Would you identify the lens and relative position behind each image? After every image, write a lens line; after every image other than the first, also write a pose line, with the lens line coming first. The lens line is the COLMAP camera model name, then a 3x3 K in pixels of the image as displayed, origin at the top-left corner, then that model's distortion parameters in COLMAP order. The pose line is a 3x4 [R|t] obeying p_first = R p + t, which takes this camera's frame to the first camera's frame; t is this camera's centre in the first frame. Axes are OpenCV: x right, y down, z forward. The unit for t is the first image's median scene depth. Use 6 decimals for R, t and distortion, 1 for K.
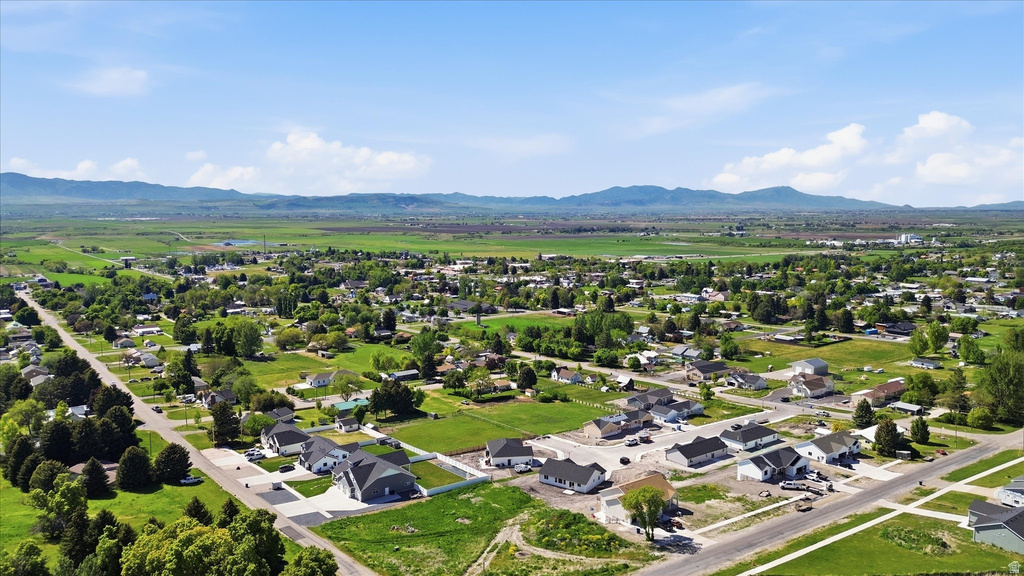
lens RADIAL K [[727.2, 0, 512.0], [0, 727.2, 288.0], [0, 0, 1]] dist [0.076296, -0.070022]
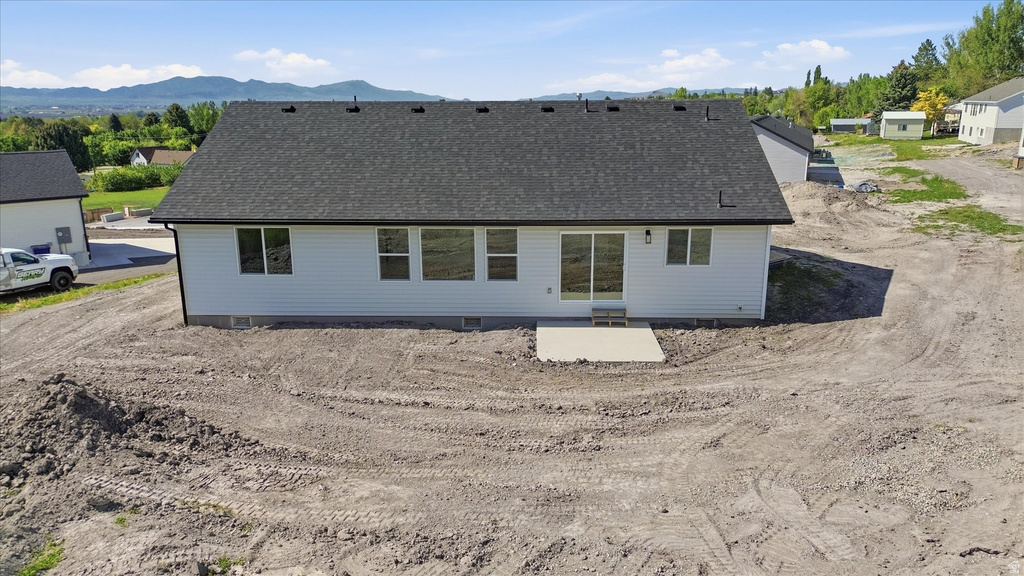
lens RADIAL K [[727.2, 0, 512.0], [0, 727.2, 288.0], [0, 0, 1]] dist [0.076296, -0.070022]
pose [[0.851711, -0.137398, 0.505678, 0.029288], [0.067471, 0.985734, 0.154192, 0.277540], [-0.519650, -0.097209, 0.848831, 1.001983]]
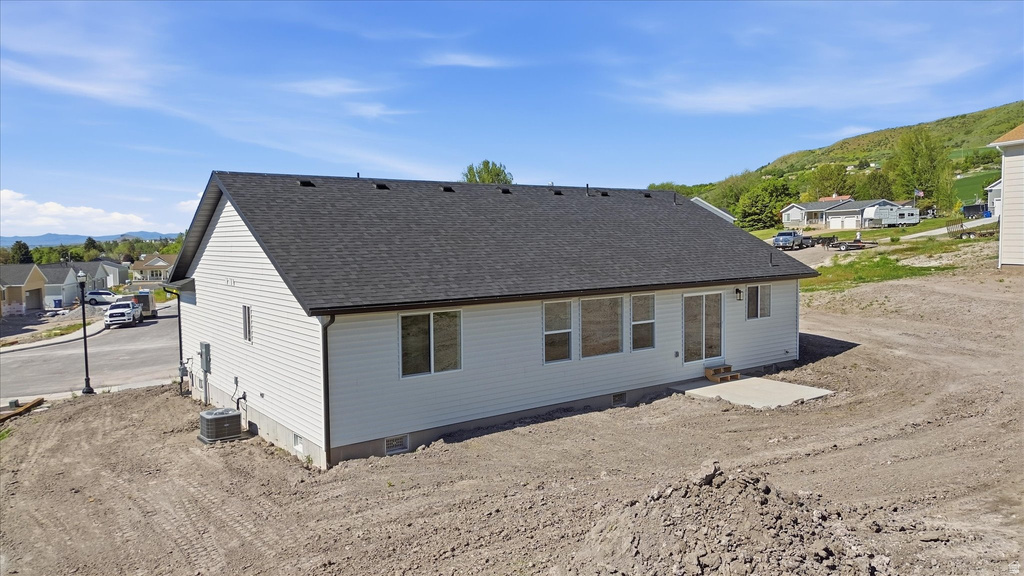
lens RADIAL K [[727.2, 0, 512.0], [0, 727.2, 288.0], [0, 0, 1]] dist [0.076296, -0.070022]
pose [[0.336473, -0.073829, 0.938794, -0.016875], [0.122083, 0.991929, 0.034251, 0.278292], [-0.933746, 0.103086, 0.342771, 1.068492]]
